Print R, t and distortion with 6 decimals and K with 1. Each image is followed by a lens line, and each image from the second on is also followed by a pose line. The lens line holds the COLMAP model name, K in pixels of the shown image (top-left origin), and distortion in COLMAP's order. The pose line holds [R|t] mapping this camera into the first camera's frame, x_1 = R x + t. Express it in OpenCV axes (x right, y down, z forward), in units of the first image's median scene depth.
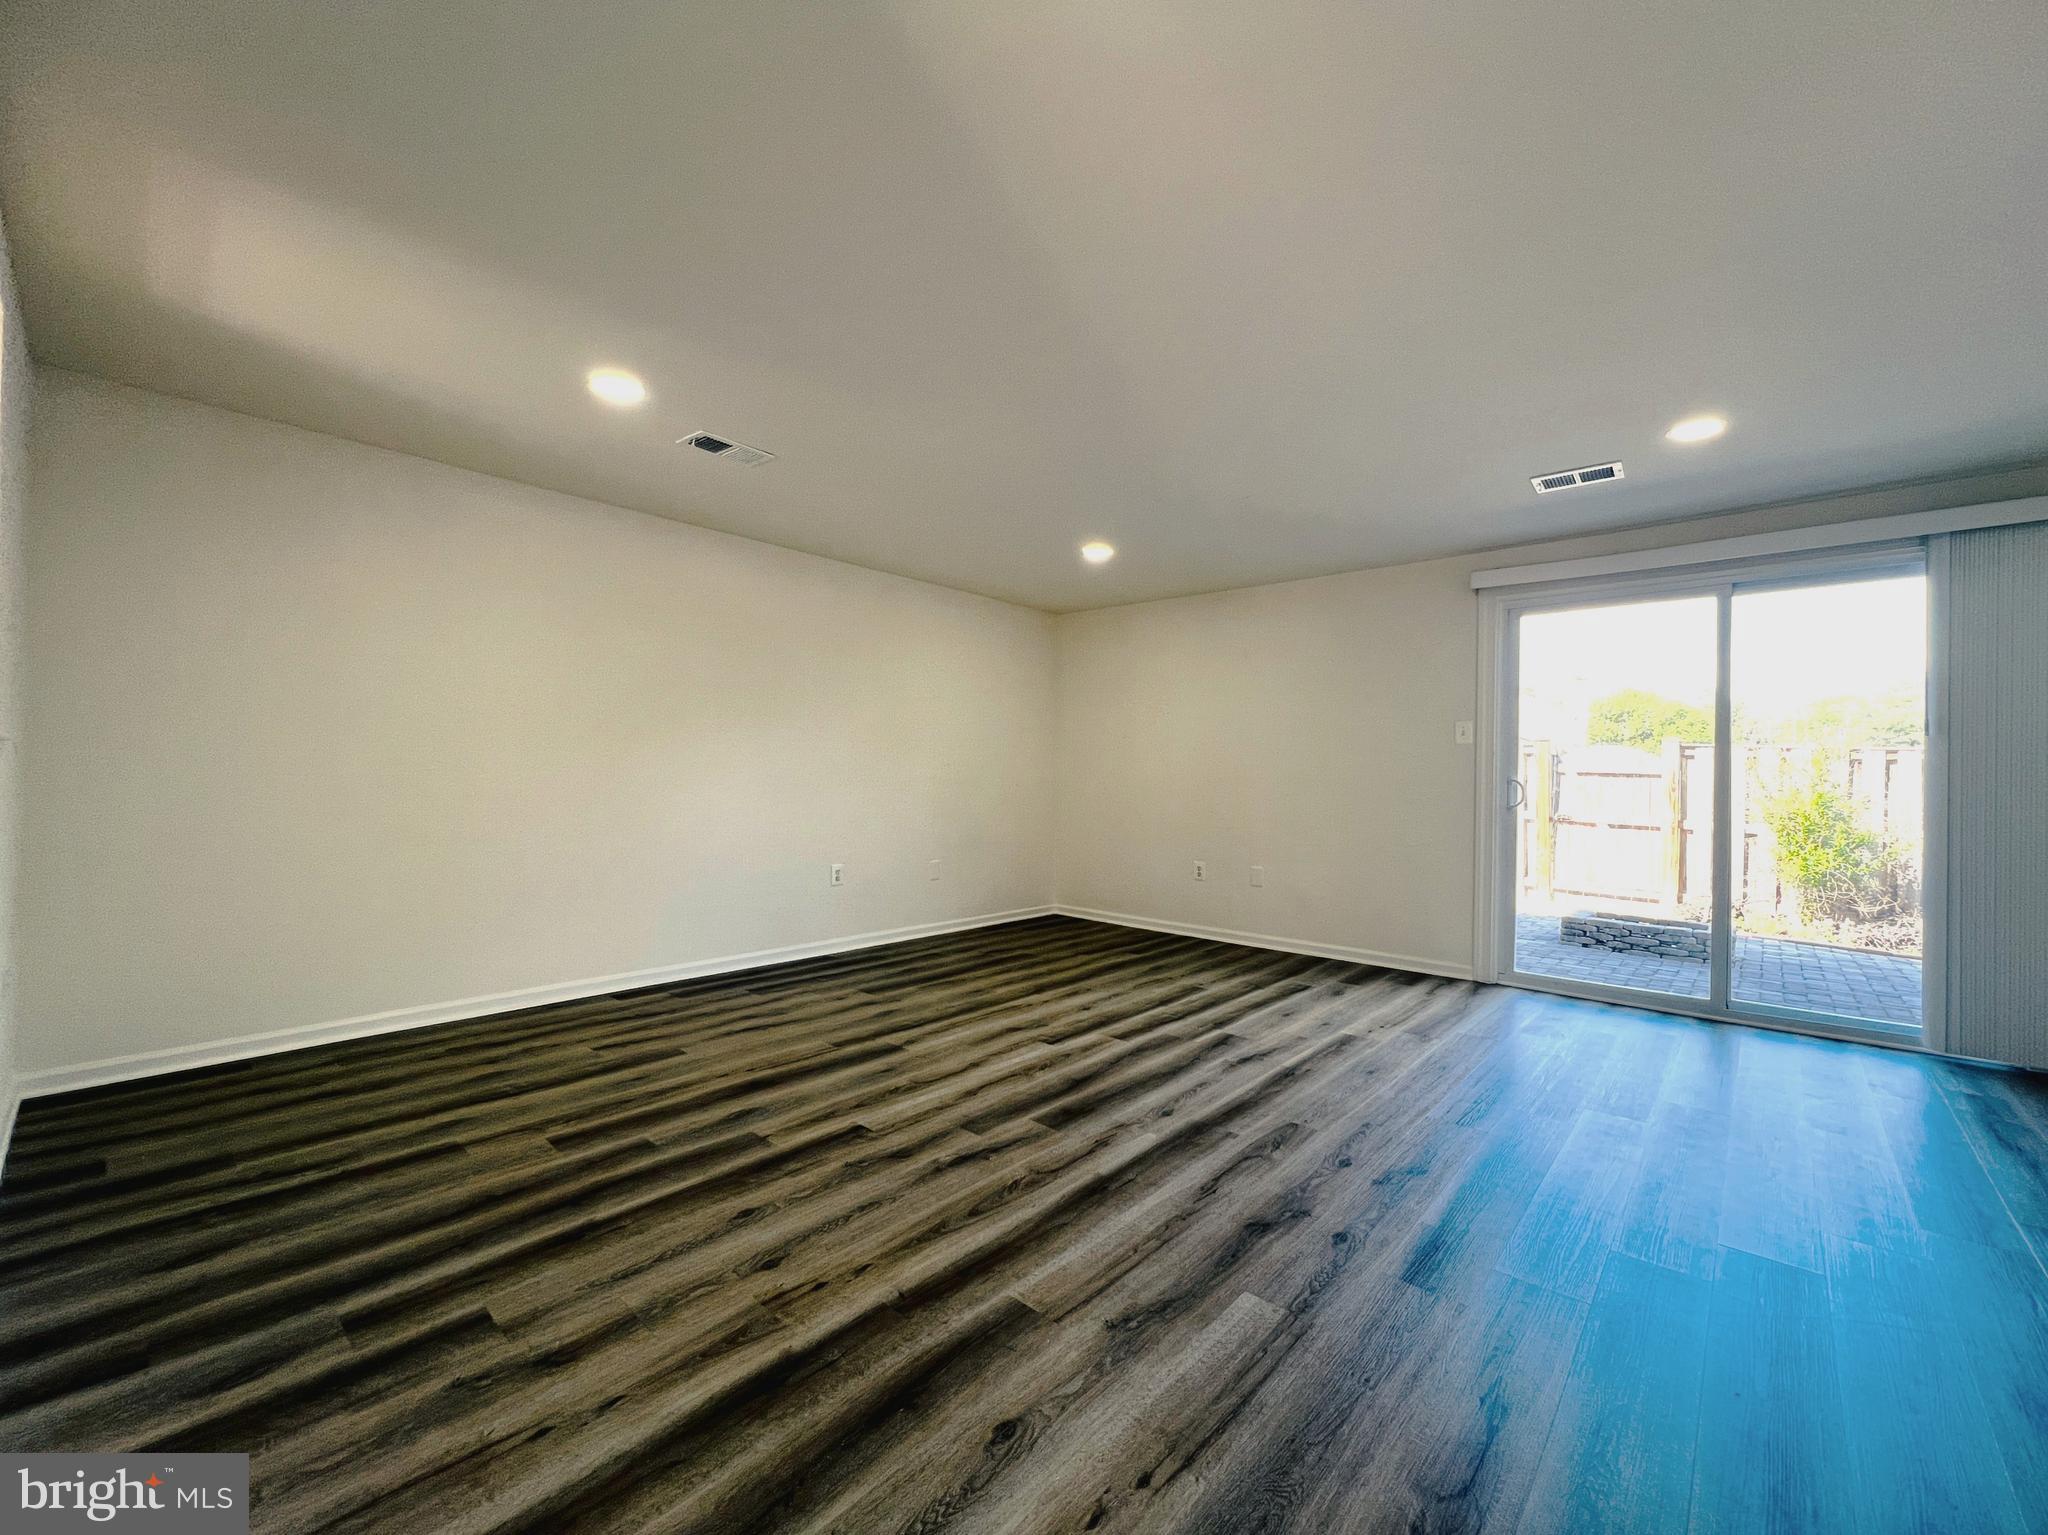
lens RADIAL K [[823.9, 0, 1012.0], [0, 823.9, 778.5], [0, 0, 1]] dist [-0.002596, 0.000890]
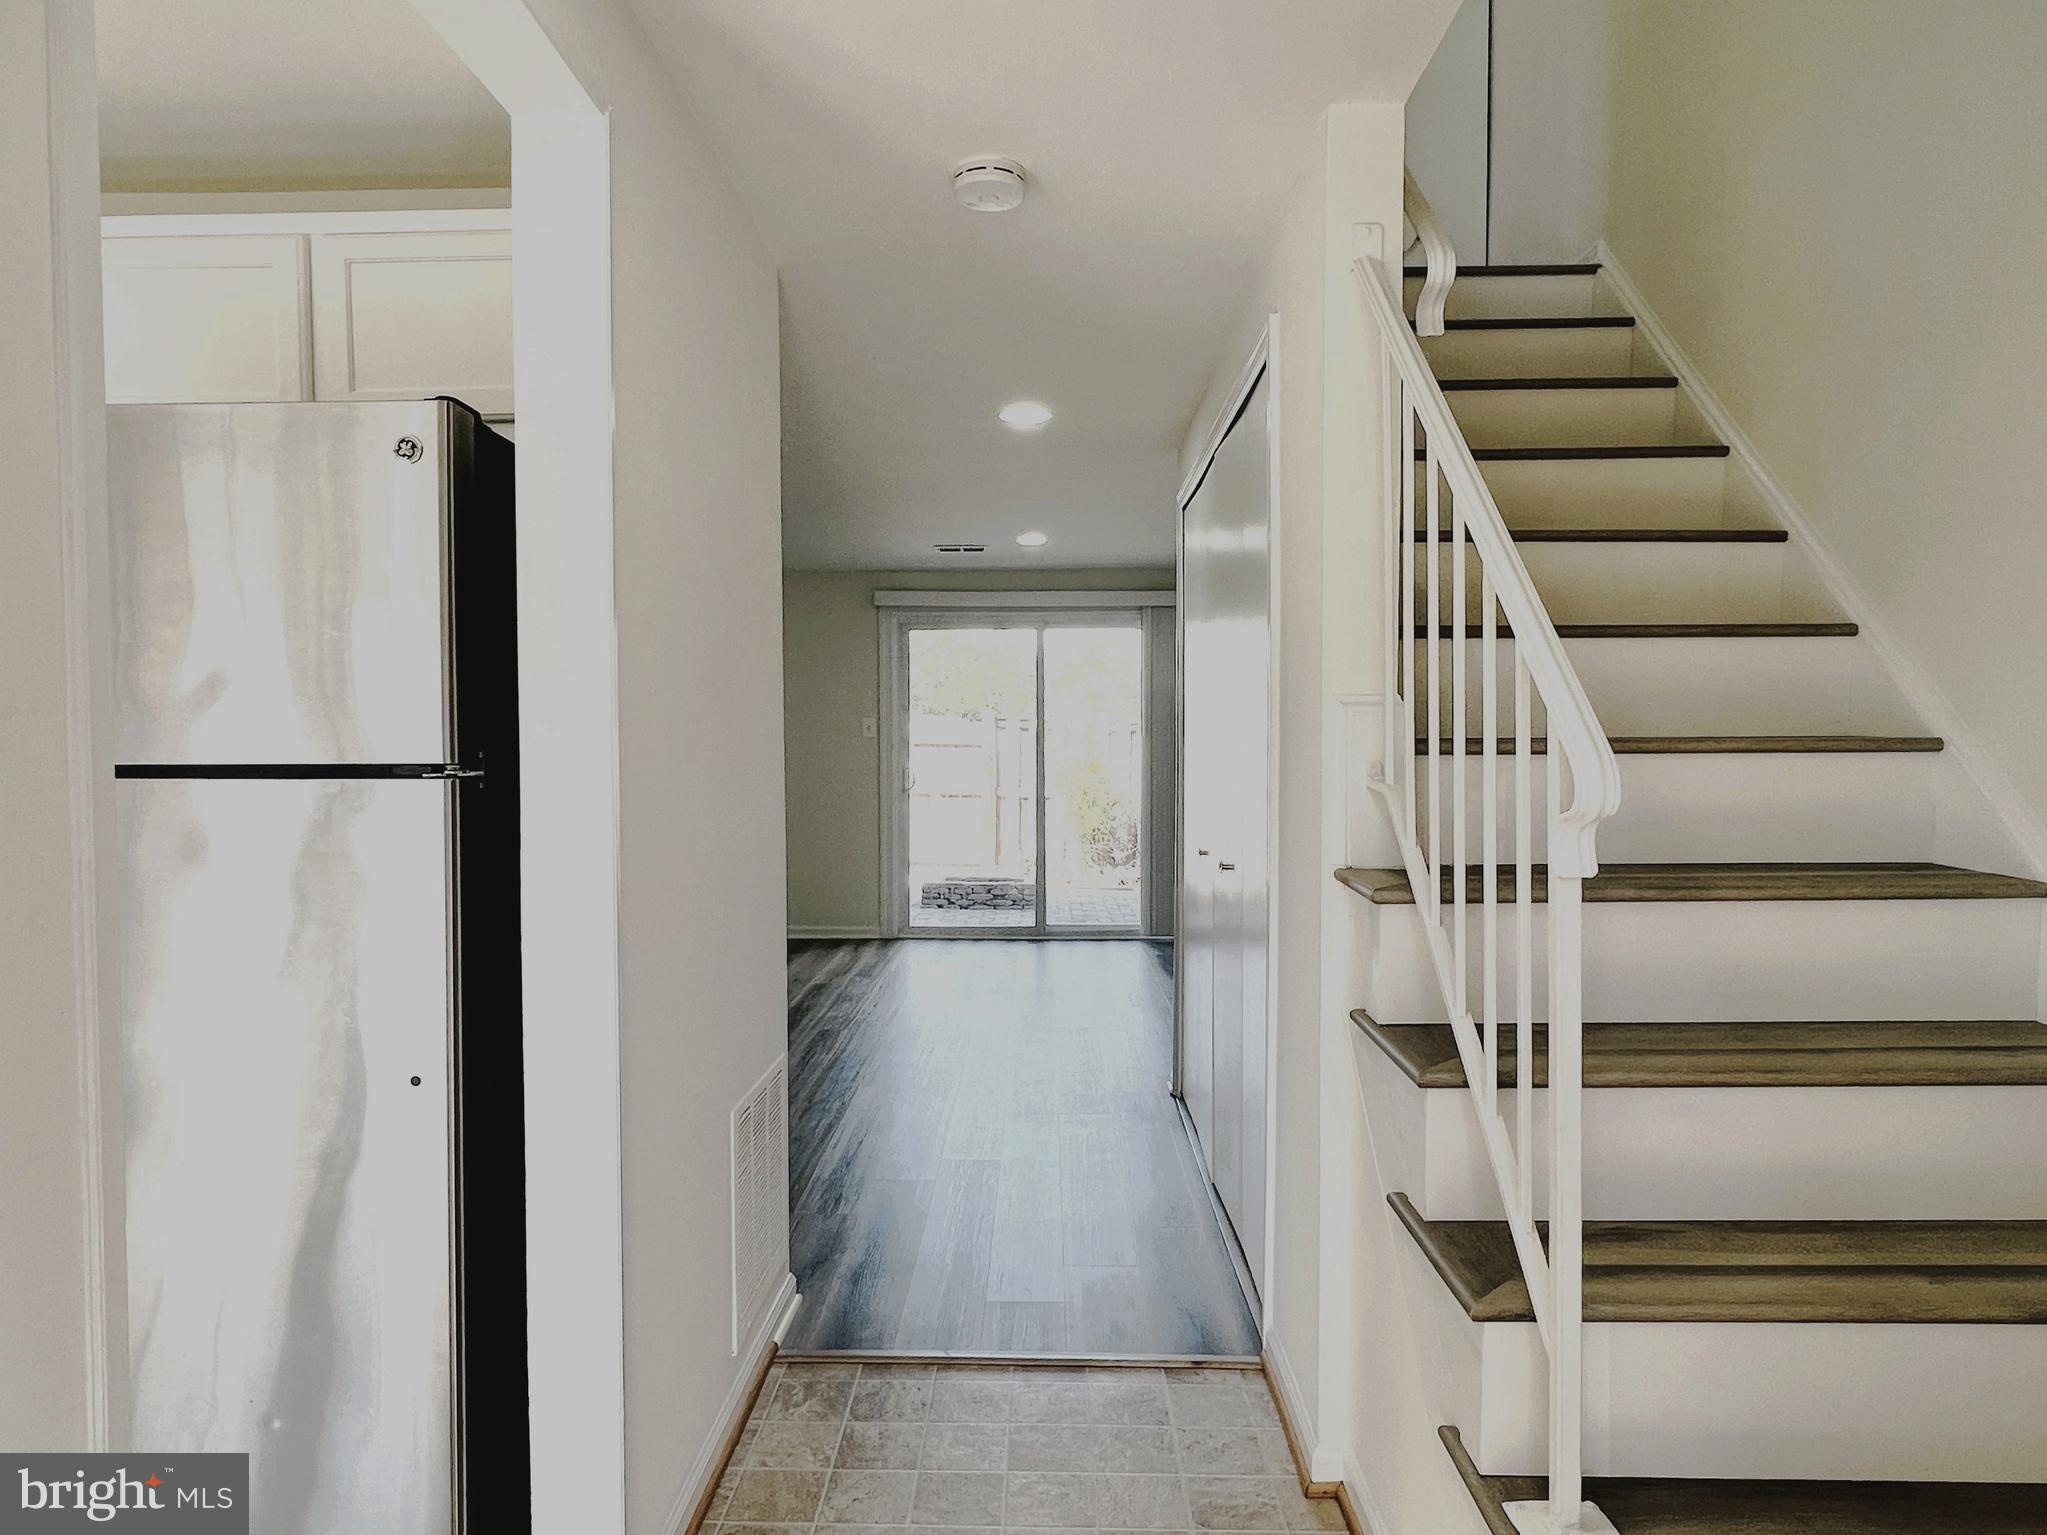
lens RADIAL K [[1156.3, 0, 1019.3], [0, 1156.3, 746.5], [0, 0, 1]] dist [-0.000638, 0.001040]
pose [[0.755036, -0.019104, 0.655405, -0.503211], [0.017780, 0.999804, 0.008659, -0.052320], [-0.655443, 0.005115, 0.755228, -0.516386]]
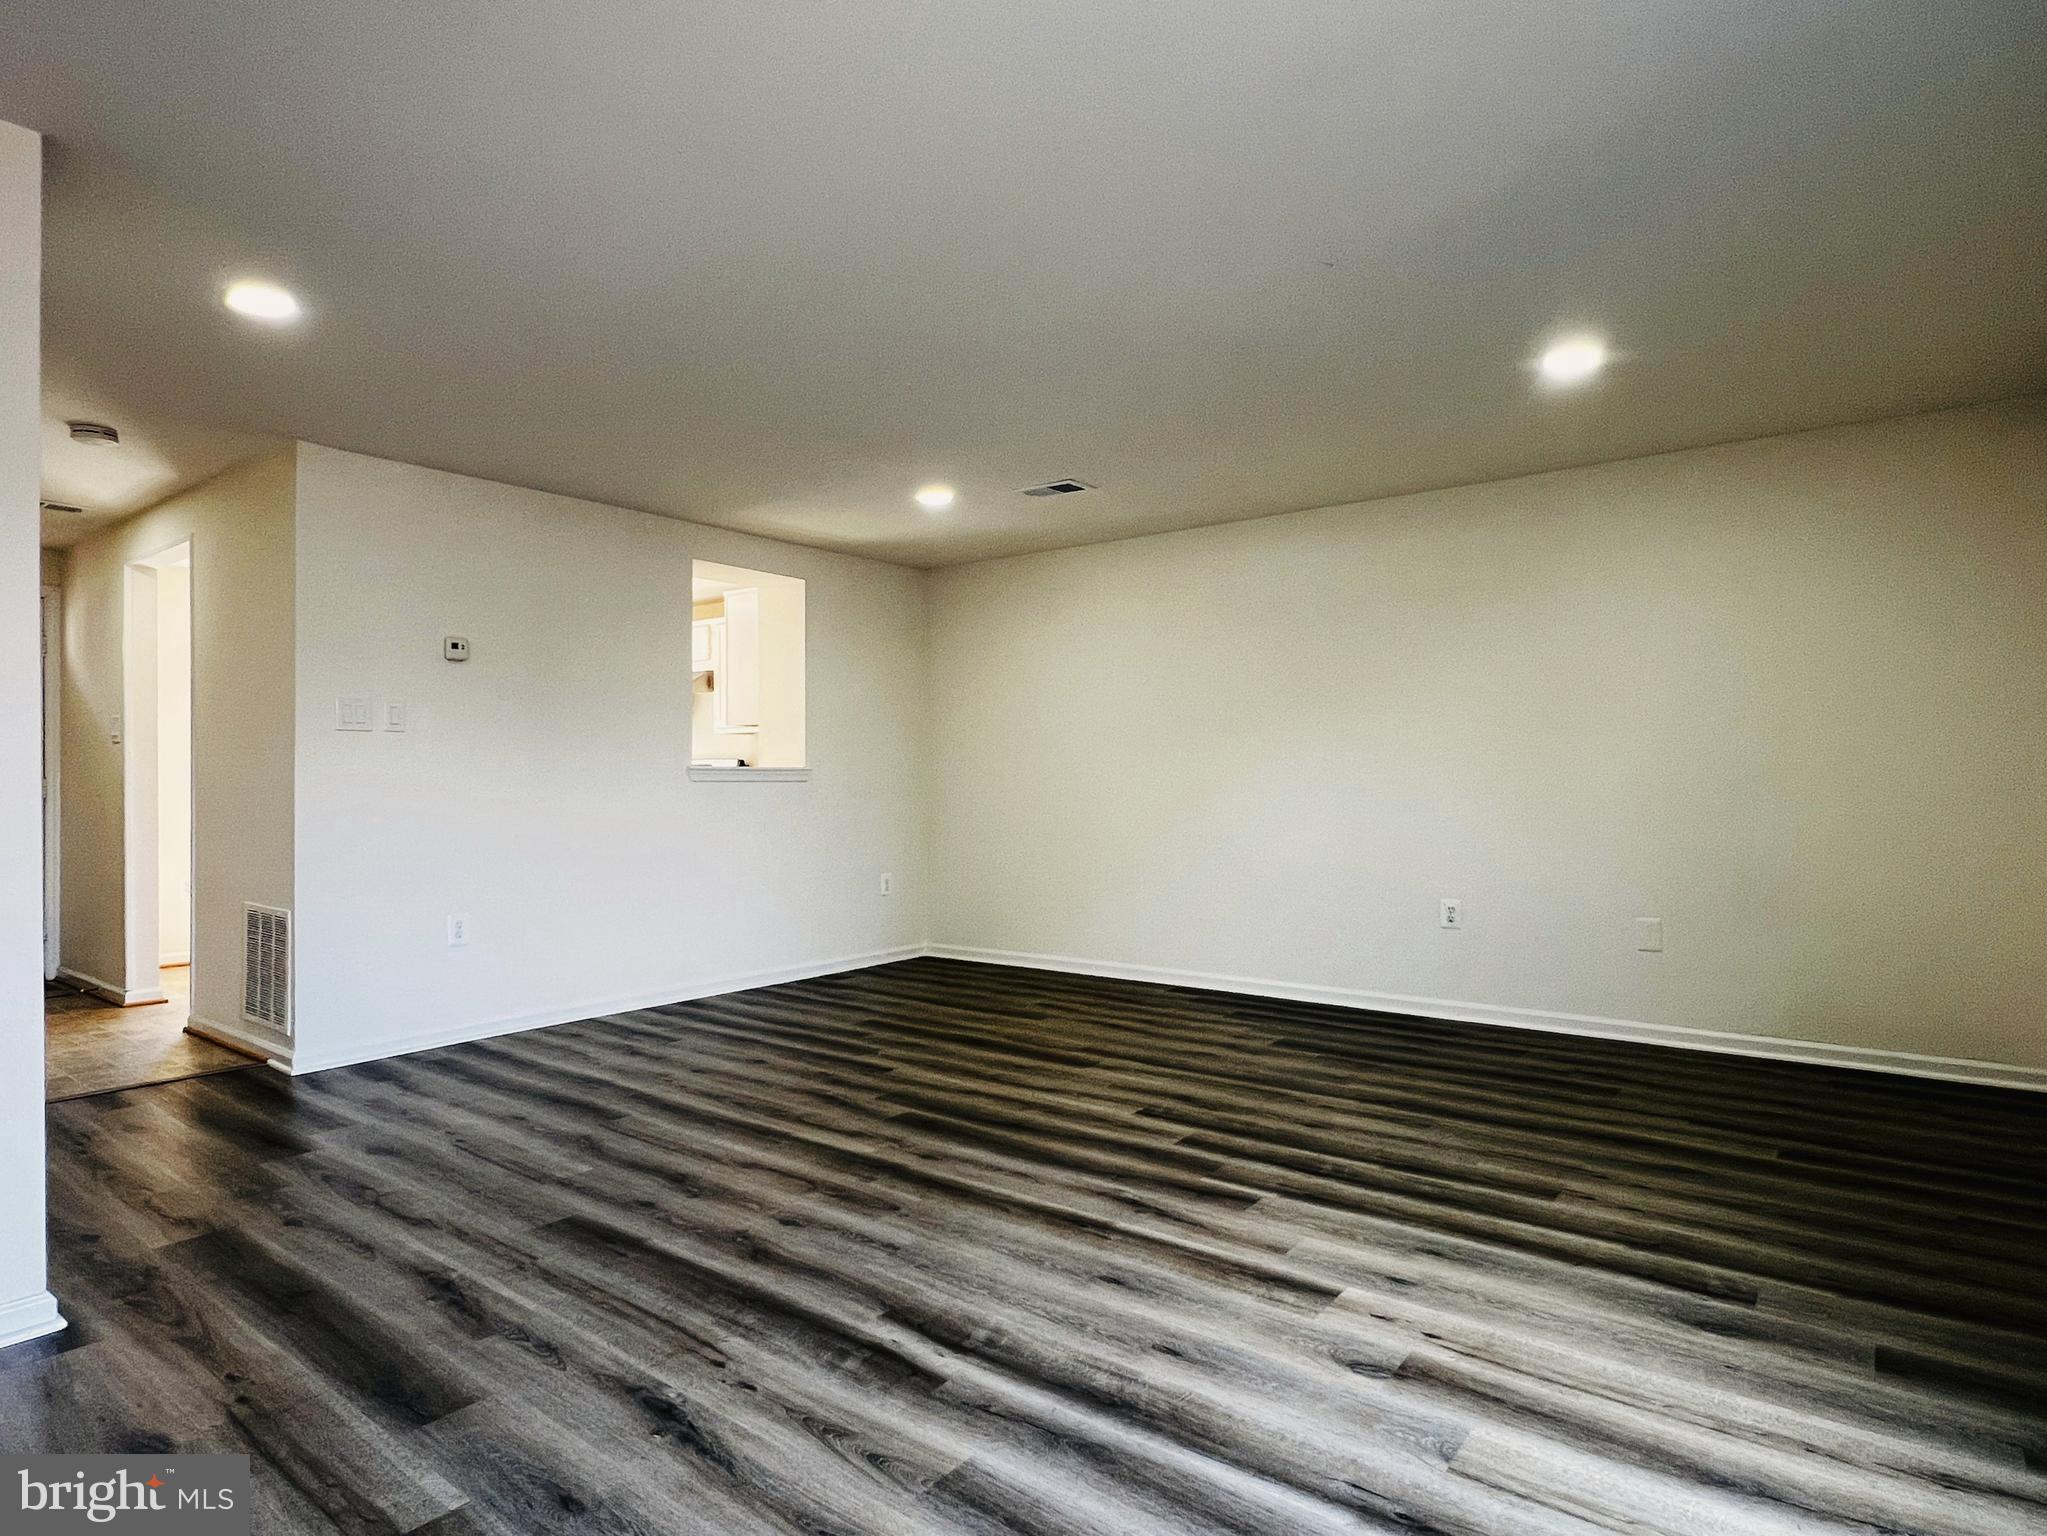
lens RADIAL K [[1097.2, 0, 1037.9], [0, 1097.2, 765.4], [0, 0, 1]] dist [0.000211, -0.001690]
pose [[0.100421, -0.031133, -0.994458, 1.128067], [0.001674, 0.999514, -0.031122, 0.019852], [0.994944, 0.001461, 0.100425, 0.815177]]
